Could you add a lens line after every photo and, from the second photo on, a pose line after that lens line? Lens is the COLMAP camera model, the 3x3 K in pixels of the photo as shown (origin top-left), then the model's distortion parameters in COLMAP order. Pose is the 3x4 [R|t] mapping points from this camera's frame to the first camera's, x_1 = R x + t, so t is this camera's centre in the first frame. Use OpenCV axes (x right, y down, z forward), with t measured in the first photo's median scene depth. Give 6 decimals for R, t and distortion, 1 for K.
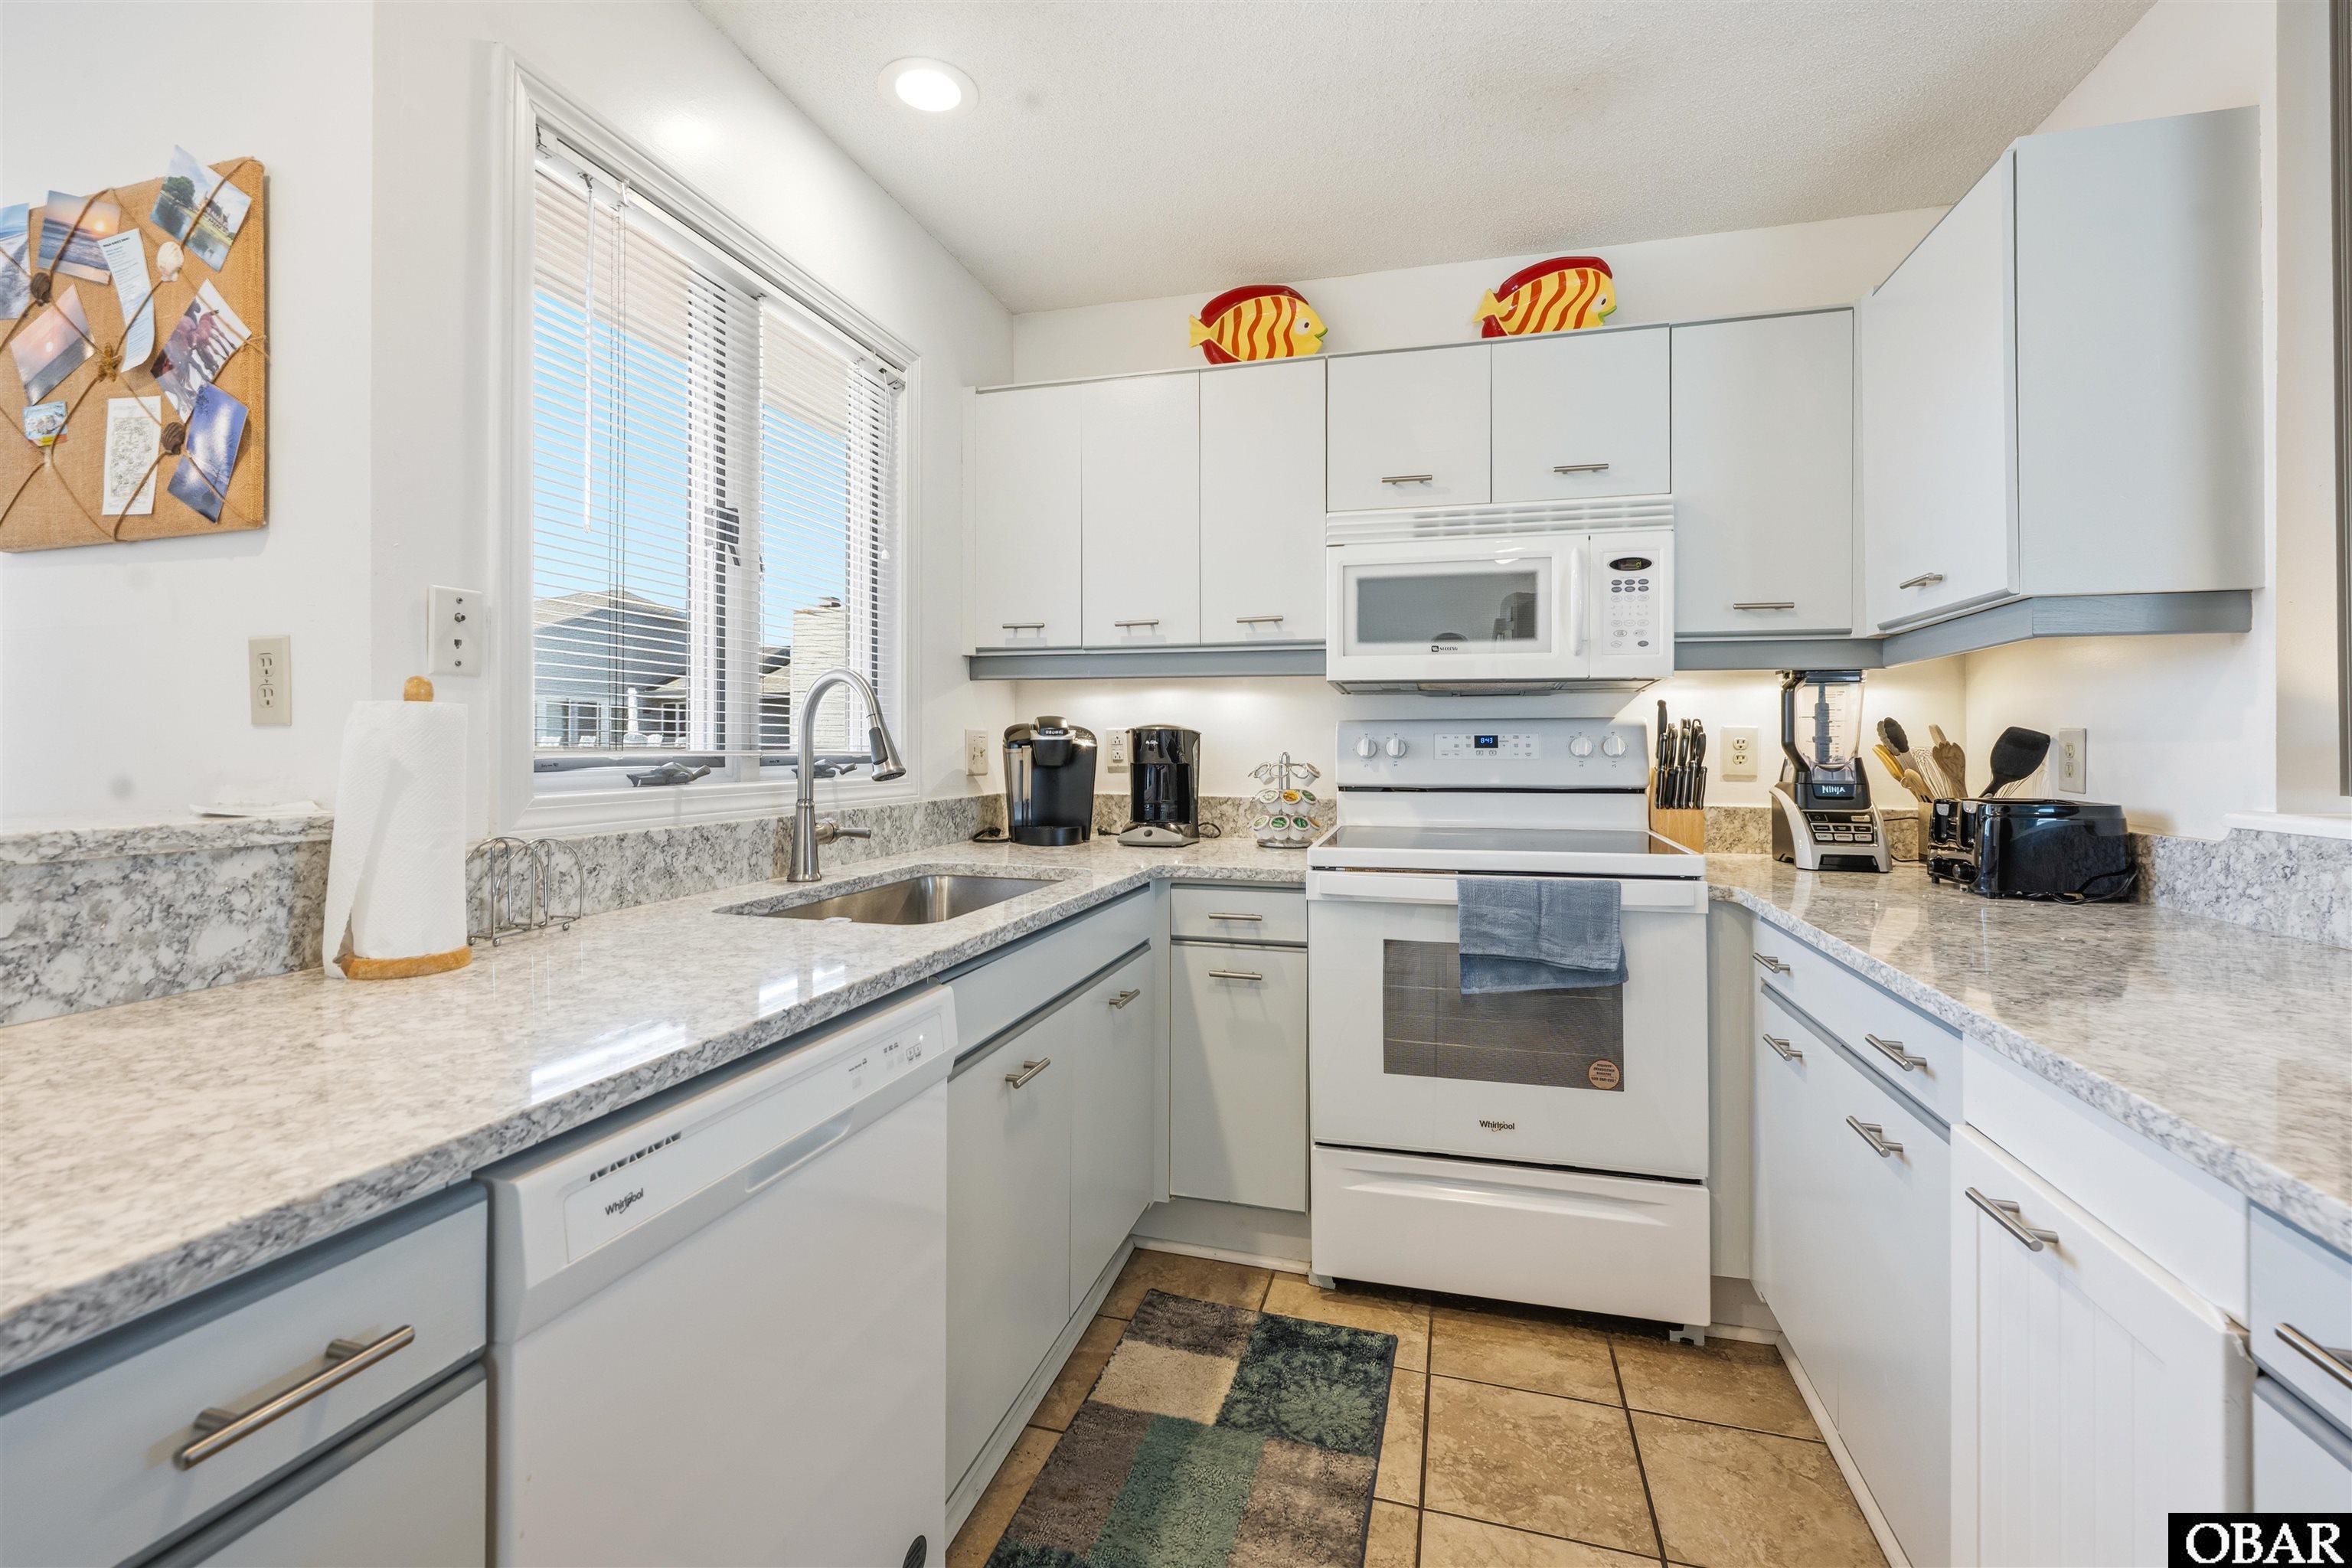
lens RADIAL K [[989.4, 0, 1183.3], [0, 989.4, 734.9], [0, 0, 1]] dist [0.000246, 0.000164]
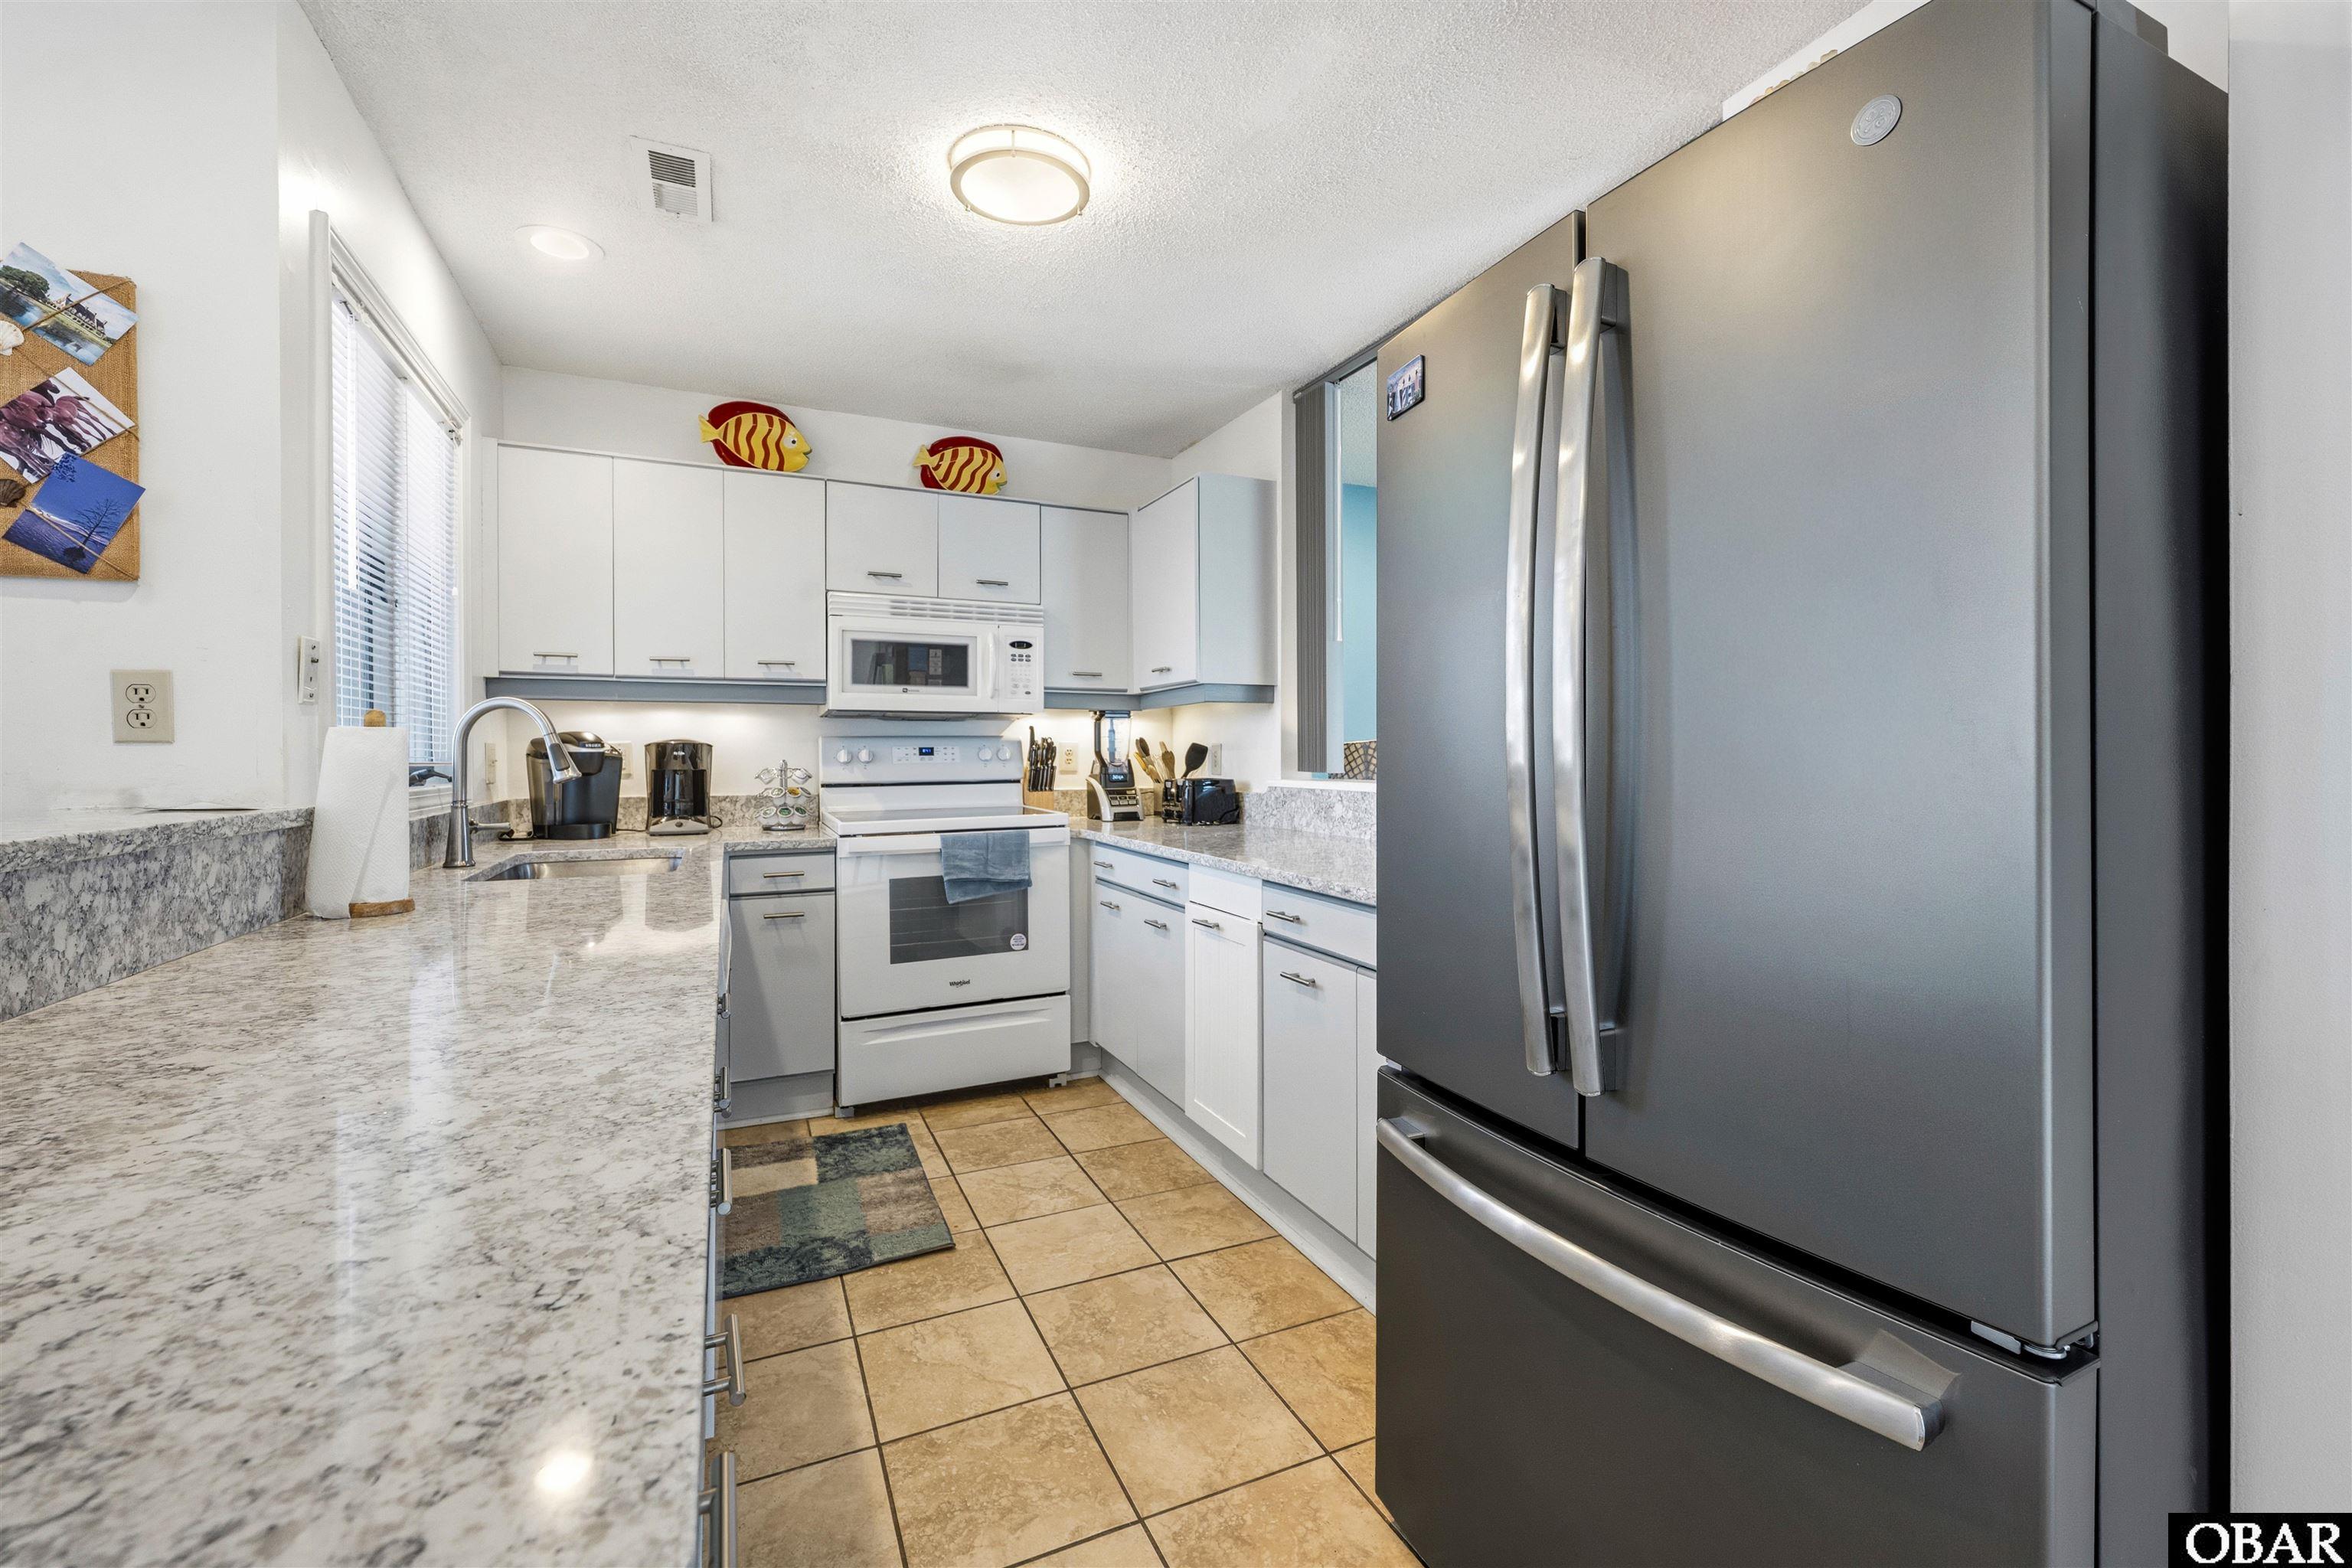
lens RADIAL K [[978.0, 0, 1184.6], [0, 978.0, 760.0], [0, 0, 1]] dist [-0.001870, -0.000171]
pose [[0.757819, -0.010229, 0.652384, -0.424068], [-0.000132, 0.999875, 0.015831, -0.004213], [-0.652465, -0.012083, 0.757723, -0.440924]]
